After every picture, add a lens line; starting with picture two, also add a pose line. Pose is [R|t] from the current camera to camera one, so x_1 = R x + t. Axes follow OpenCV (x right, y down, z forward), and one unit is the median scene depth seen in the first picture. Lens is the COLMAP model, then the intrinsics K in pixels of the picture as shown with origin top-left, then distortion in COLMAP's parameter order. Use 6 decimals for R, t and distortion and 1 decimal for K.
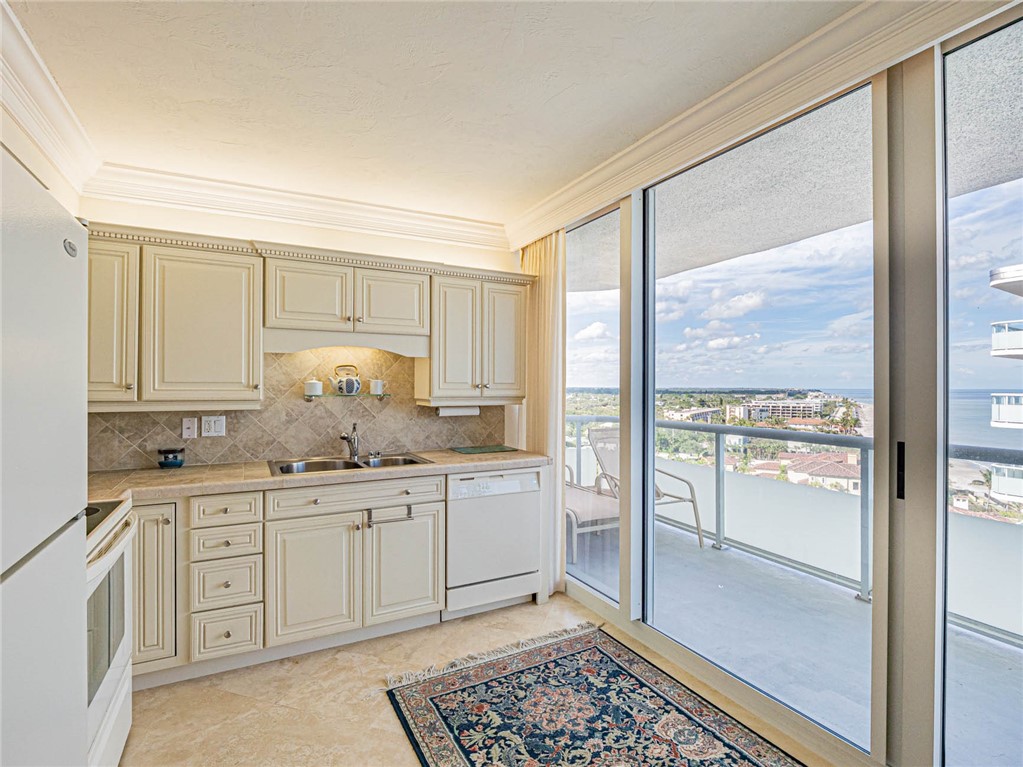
lens RADIAL K [[503.2, 0, 503.0], [0, 503.2, 383.6], [0, 0, 1]] dist [-0.000682, -0.011215]
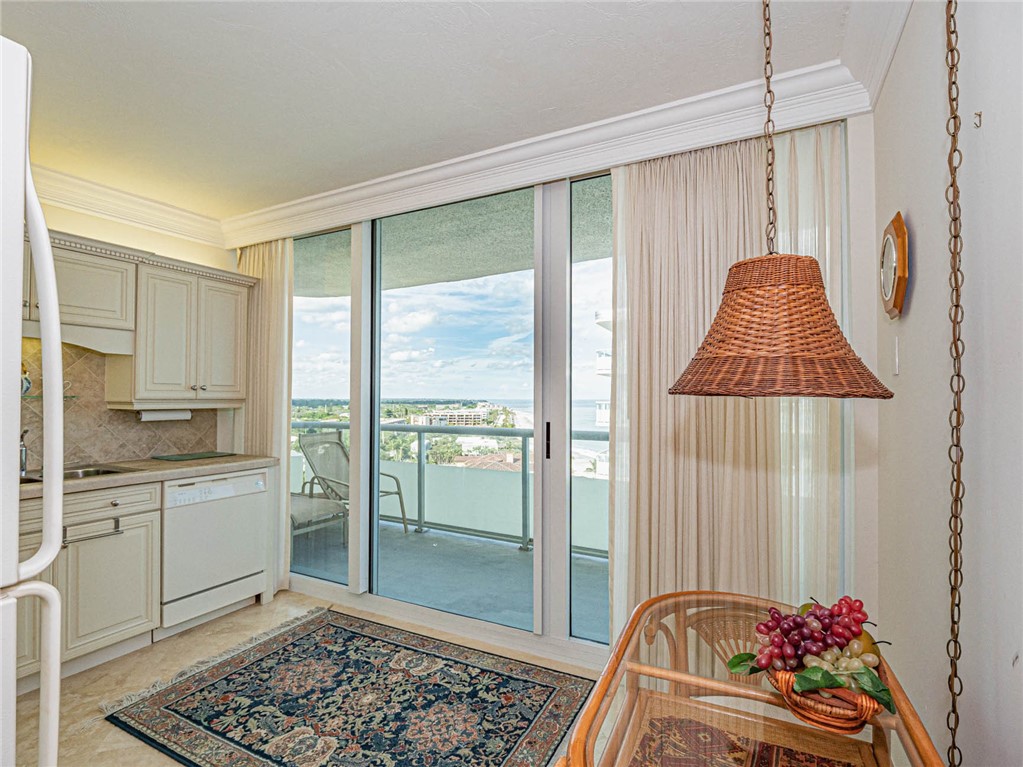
lens RADIAL K [[503.2, 0, 503.0], [0, 503.2, 383.6], [0, 0, 1]] dist [-0.000682, -0.011215]
pose [[0.828951, 0.014727, 0.559127, -0.126968], [-0.003779, 0.999778, -0.020731, 0.019485], [-0.559309, 0.015072, 0.828822, -0.139693]]
